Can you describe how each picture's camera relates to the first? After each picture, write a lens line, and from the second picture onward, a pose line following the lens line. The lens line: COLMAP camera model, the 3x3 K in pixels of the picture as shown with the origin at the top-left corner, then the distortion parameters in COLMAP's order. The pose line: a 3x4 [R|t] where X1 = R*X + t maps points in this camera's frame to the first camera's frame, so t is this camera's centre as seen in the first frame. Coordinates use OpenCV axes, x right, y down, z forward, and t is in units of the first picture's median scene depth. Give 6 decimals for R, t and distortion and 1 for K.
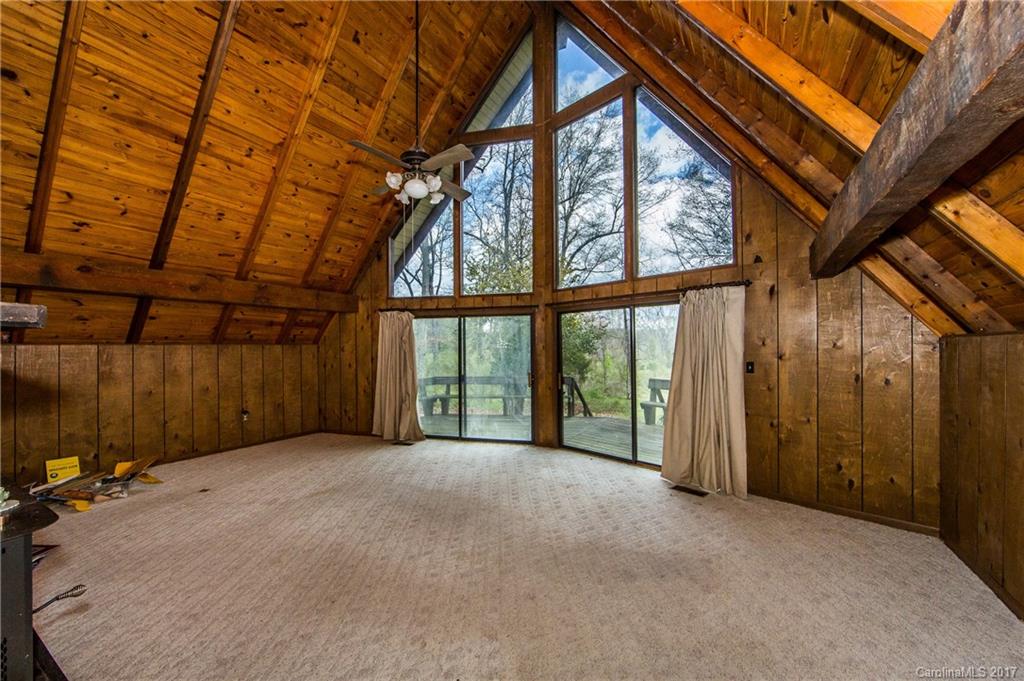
lens RADIAL K [[407.7, 0, 510.2], [0, 407.7, 346.7], [0, 0, 1]] dist [-0.001562, 0.000086]
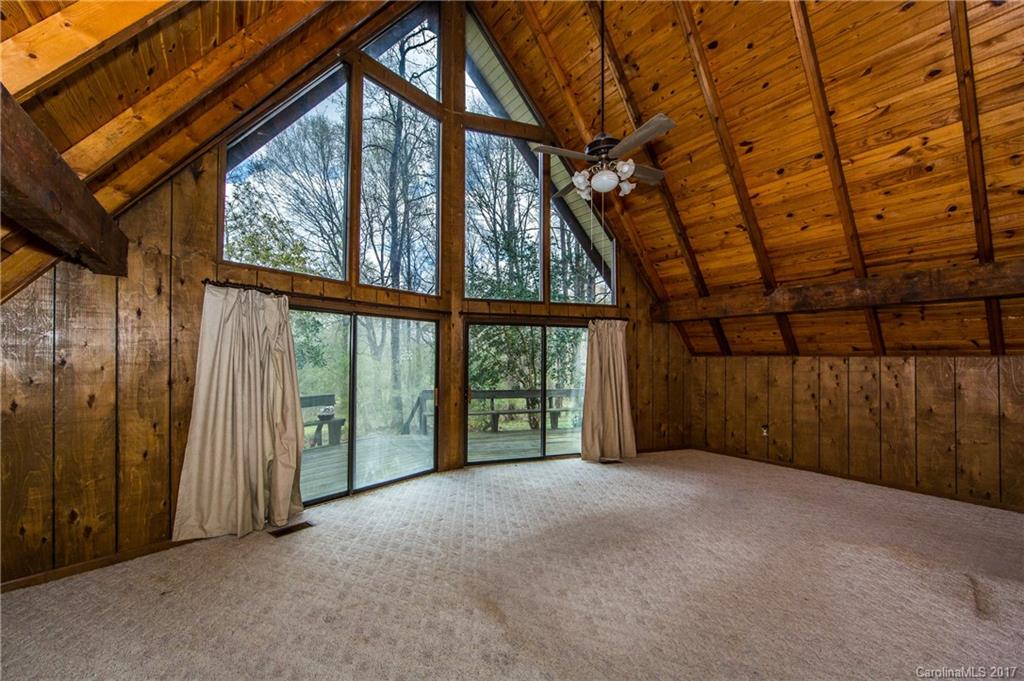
lens RADIAL K [[407.7, 0, 520.3], [0, 407.7, 356.8], [0, 0, 1]] dist [-0.001562, 0.000086]
pose [[0.397607, 0.012903, 0.917465, -0.837186], [-0.007650, 0.999913, -0.010747, 0.004771], [-0.917524, -0.002746, 0.397671, 0.618344]]
